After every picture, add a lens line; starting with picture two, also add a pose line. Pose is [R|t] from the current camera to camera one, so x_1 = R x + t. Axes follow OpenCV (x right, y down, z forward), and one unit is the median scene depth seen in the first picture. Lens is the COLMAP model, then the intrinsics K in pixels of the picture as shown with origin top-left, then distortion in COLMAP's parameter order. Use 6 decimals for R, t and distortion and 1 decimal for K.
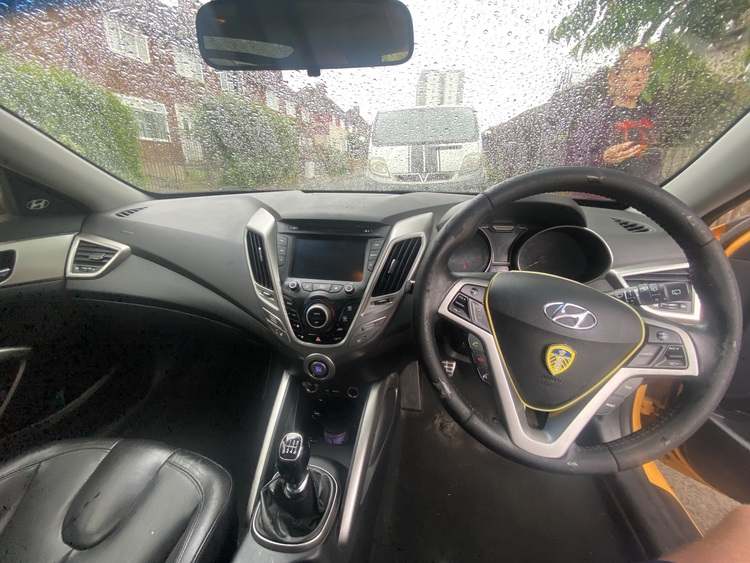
lens RADIAL K [[296.6, 0, 383.0], [0, 296.6, 281.3], [0, 0, 1]] dist [0.001141, -0.000010]
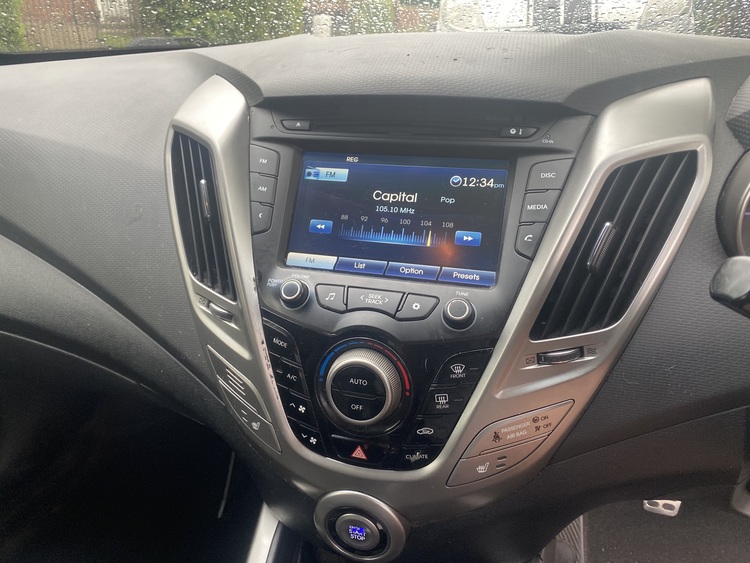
lens RADIAL K [[526.8, 0, 371.5], [0, 526.8, 283.5], [0, 0, 1]] dist [-0.001598, -0.011174]
pose [[0.989588, 0.041136, -0.137926, -0.126095], [-0.031851, 0.997117, 0.068866, -0.039693], [0.140361, -0.063756, 0.988045, 0.407604]]
